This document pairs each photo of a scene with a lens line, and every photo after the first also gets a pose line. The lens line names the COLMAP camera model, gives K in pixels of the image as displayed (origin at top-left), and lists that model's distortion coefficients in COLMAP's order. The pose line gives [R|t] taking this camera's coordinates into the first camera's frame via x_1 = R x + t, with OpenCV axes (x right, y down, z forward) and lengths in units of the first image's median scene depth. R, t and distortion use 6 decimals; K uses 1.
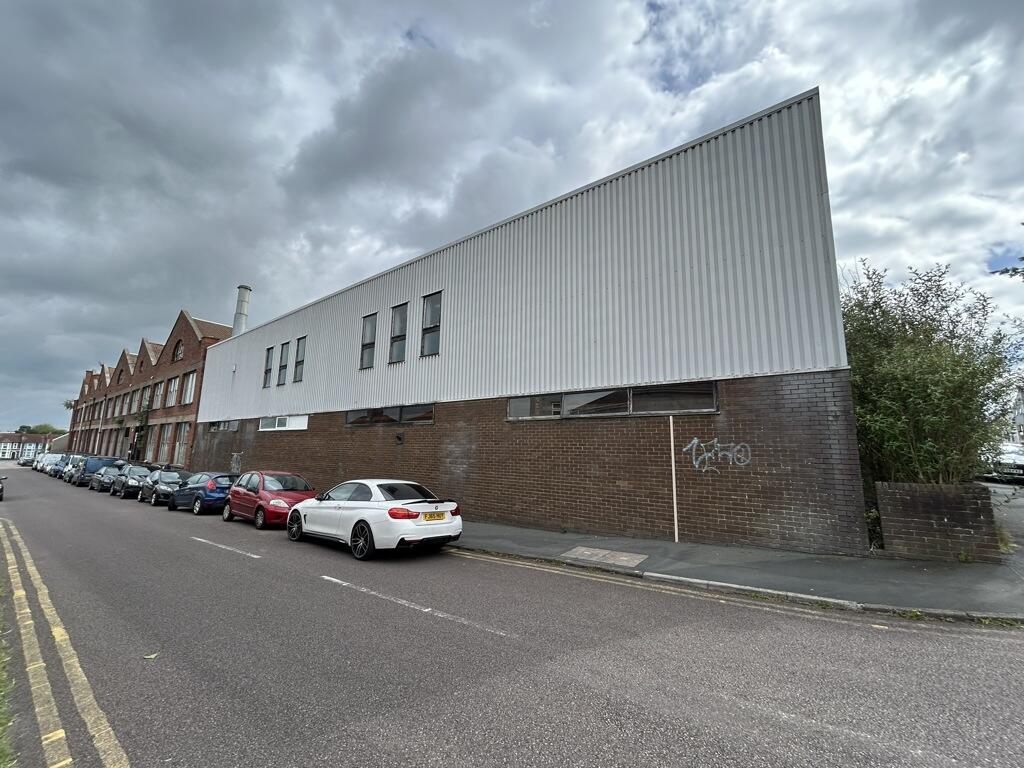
lens RADIAL K [[412.5, 0, 508.9], [0, 412.5, 382.9], [0, 0, 1]] dist [-0.001216, -0.000008]
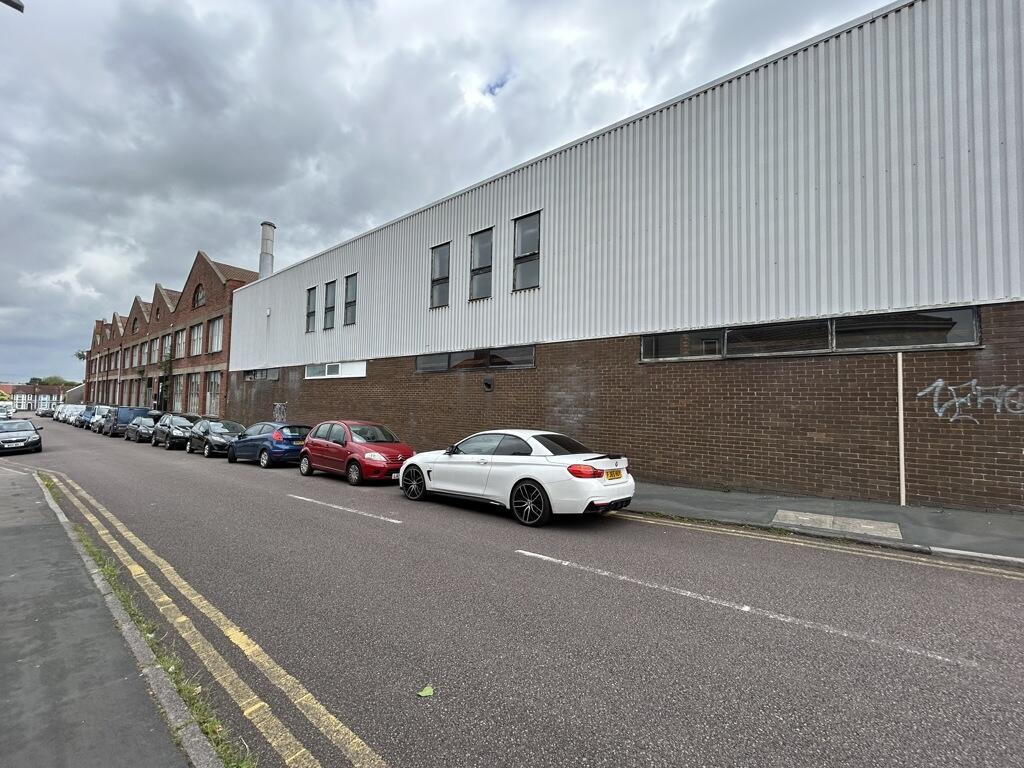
lens RADIAL K [[412.5, 0, 508.9], [0, 412.5, 382.9], [0, 0, 1]] dist [-0.001216, -0.000008]
pose [[0.999973, 0.002654, -0.006800, -0.225741], [-0.001877, 0.993720, 0.111878, 0.032234], [0.007054, -0.111863, 0.993699, 0.125801]]
